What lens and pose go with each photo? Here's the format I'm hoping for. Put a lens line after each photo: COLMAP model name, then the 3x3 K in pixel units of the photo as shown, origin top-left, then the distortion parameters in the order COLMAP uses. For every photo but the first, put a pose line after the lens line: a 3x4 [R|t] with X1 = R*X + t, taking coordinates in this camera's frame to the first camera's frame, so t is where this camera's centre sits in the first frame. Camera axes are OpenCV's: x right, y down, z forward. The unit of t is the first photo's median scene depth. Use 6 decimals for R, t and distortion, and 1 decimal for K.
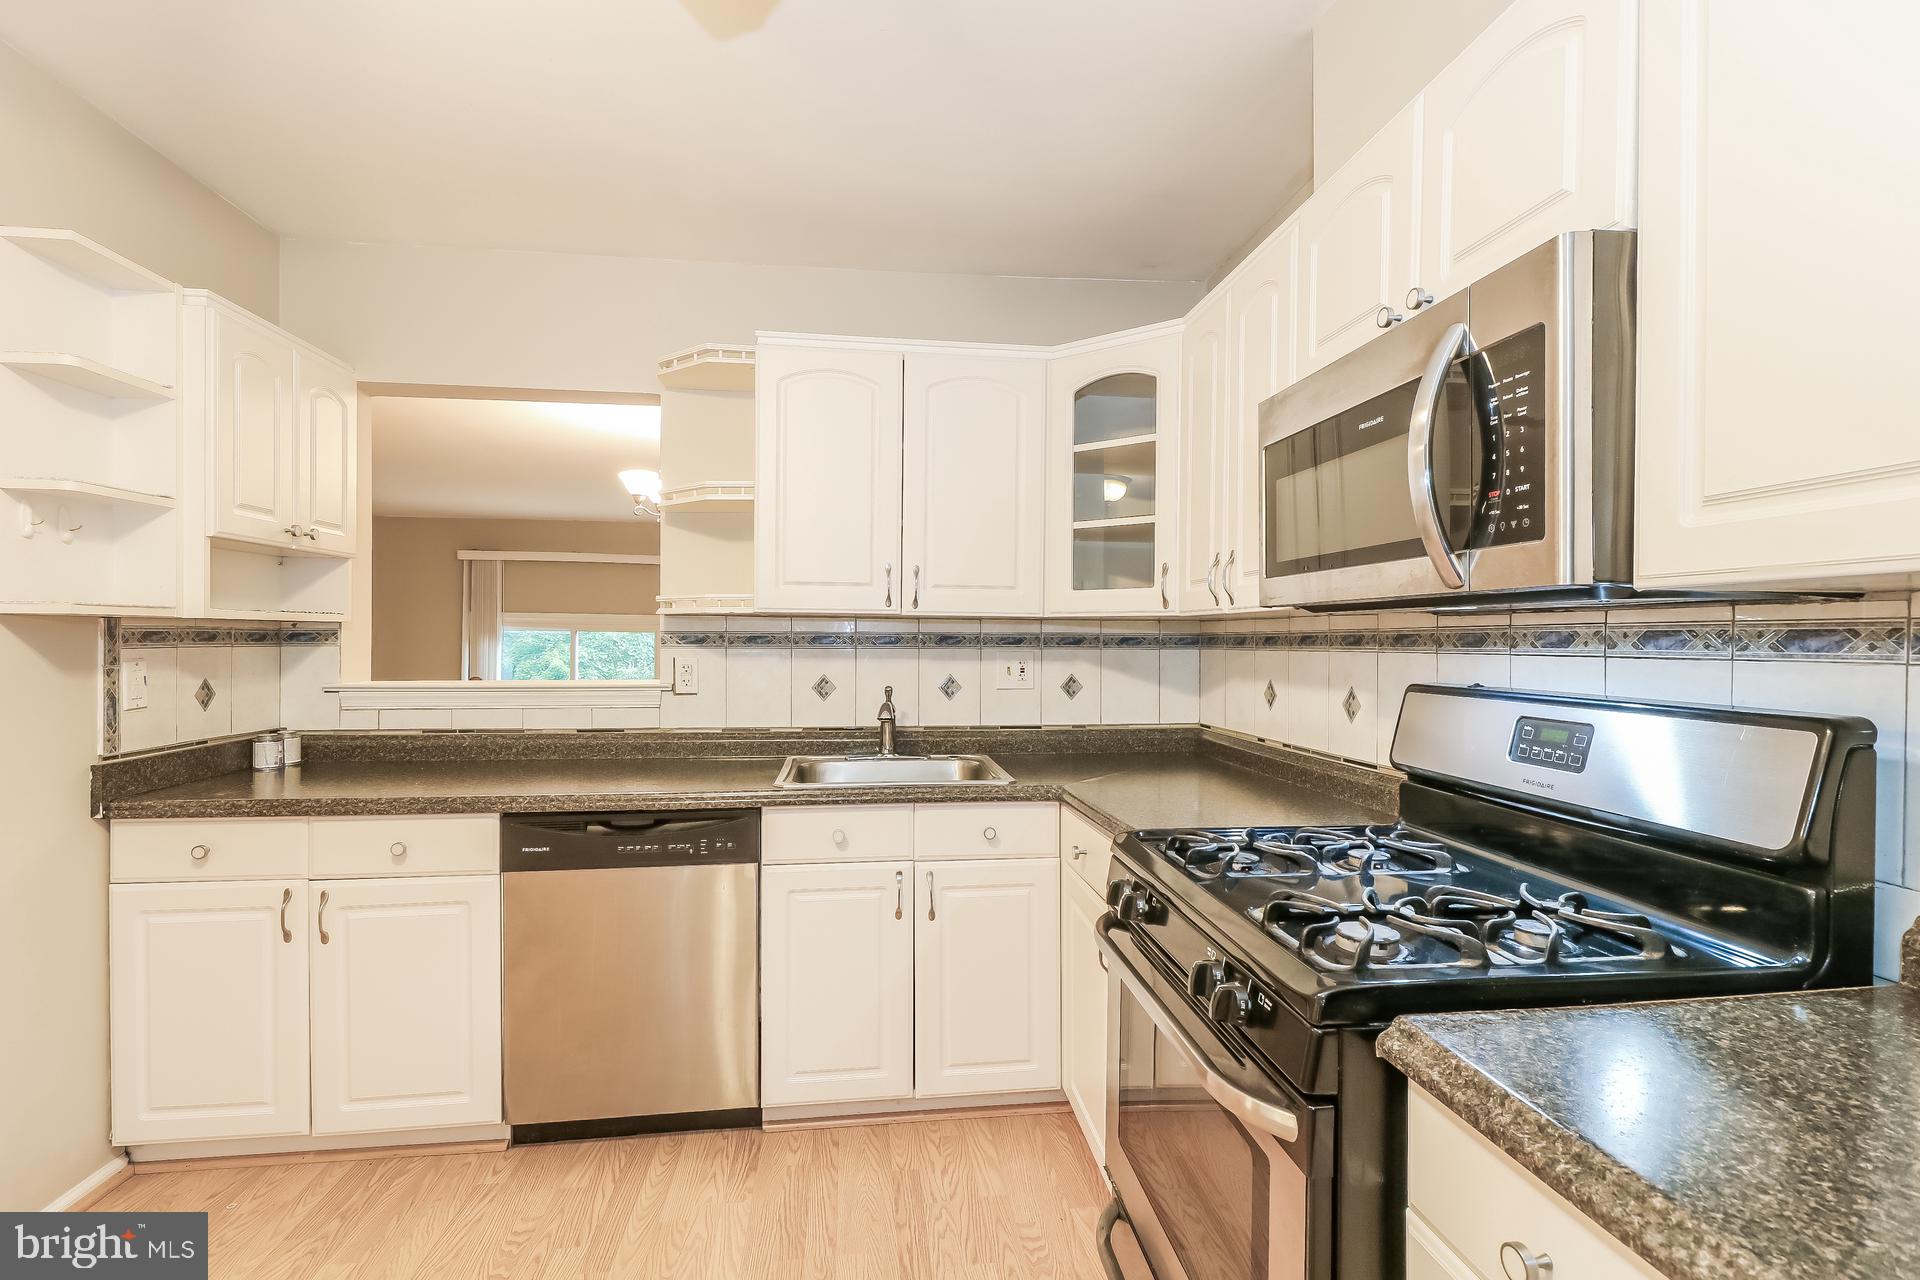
lens RADIAL K [[881.4, 0, 963.5], [0, 881.4, 637.1], [0, 0, 1]] dist [0.001832, 0.000006]
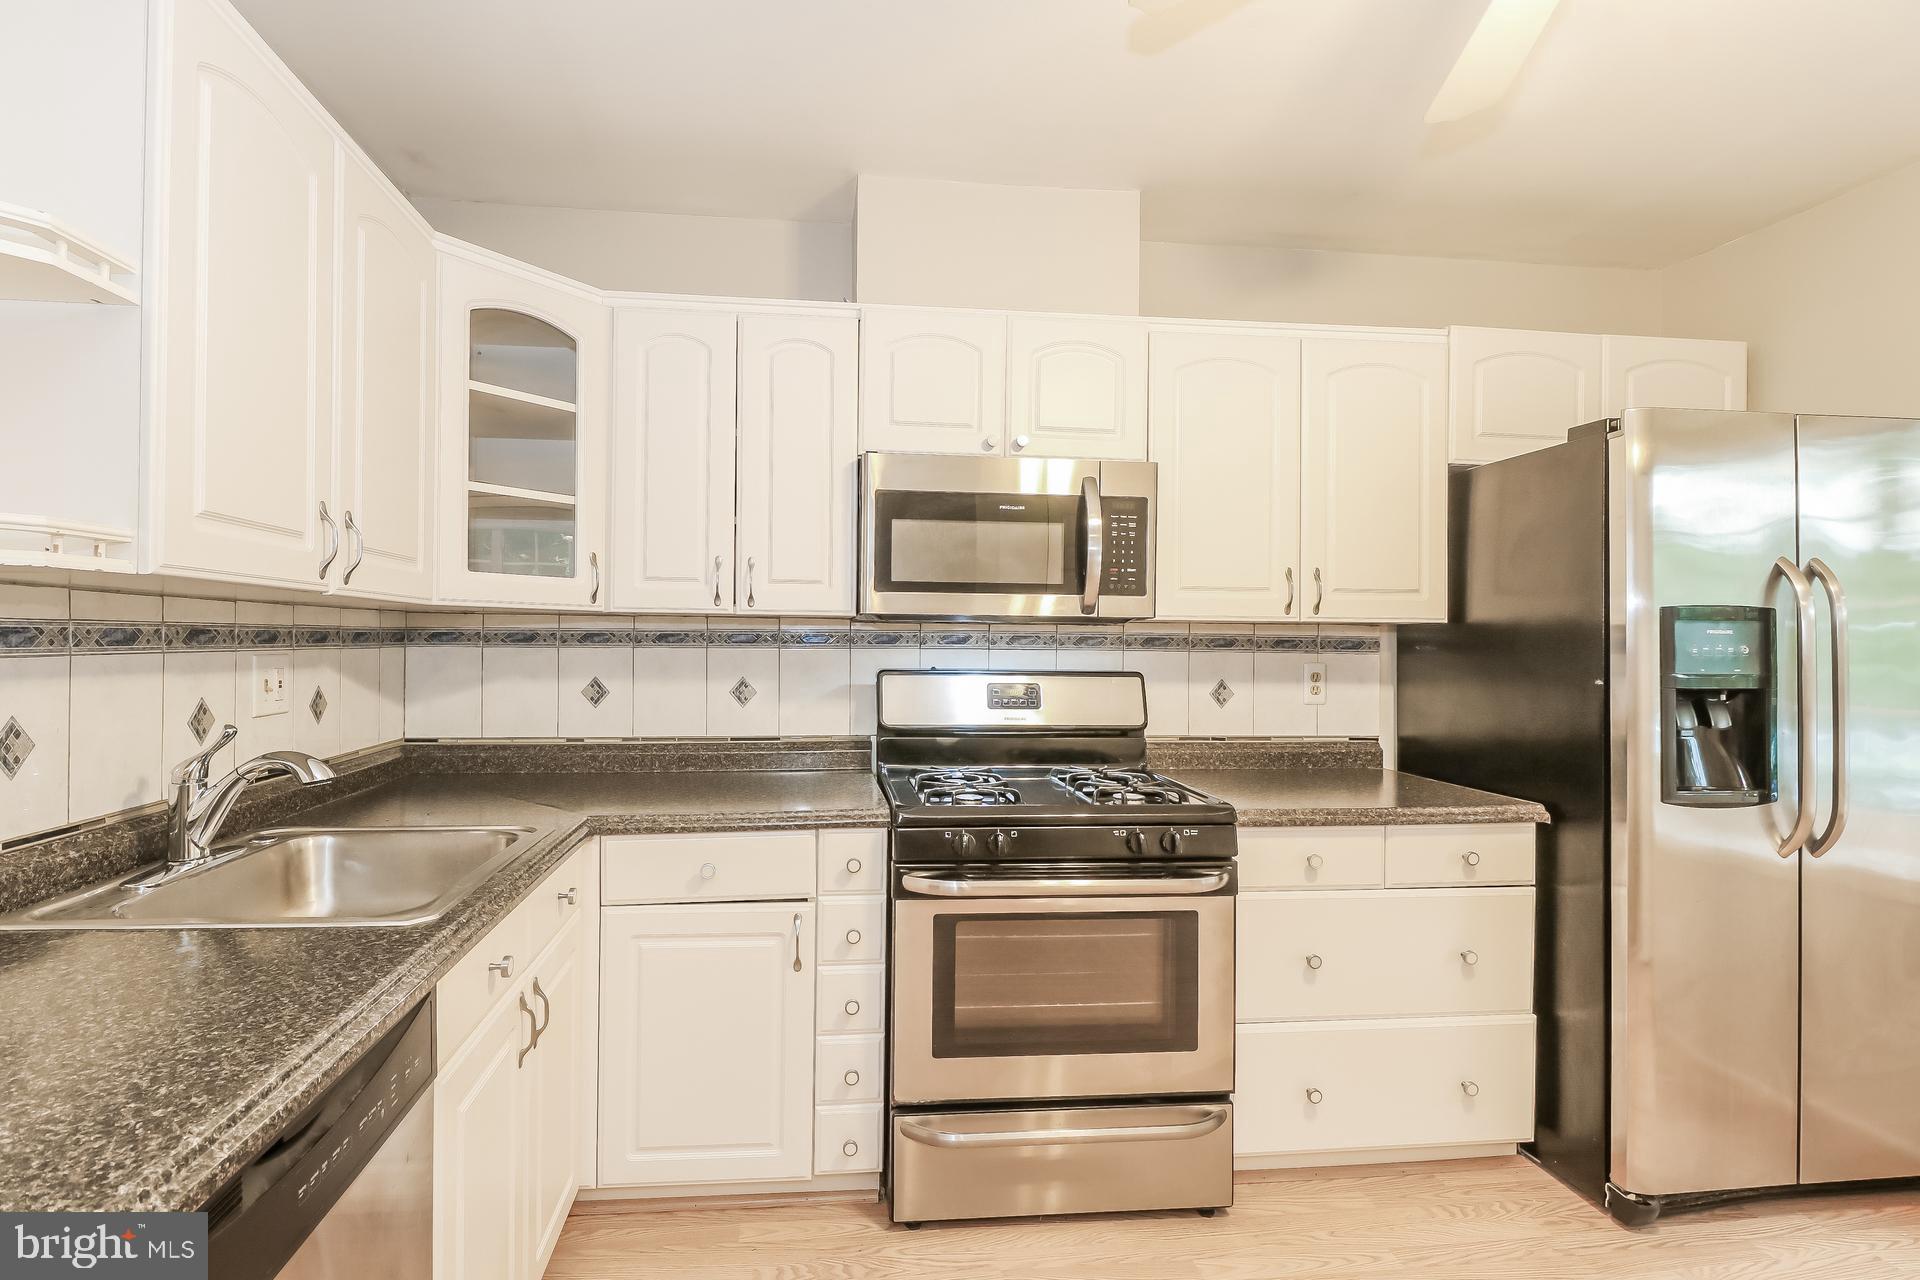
lens RADIAL K [[881.4, 0, 961.5], [0, 881.4, 642.3], [0, 0, 1]] dist [0.001832, 0.000006]
pose [[0.032546, -0.003115, 0.999465, -0.679327], [-0.009245, 0.999951, 0.003418, 0.000862], [-0.999427, -0.009351, 0.032515, 0.601996]]
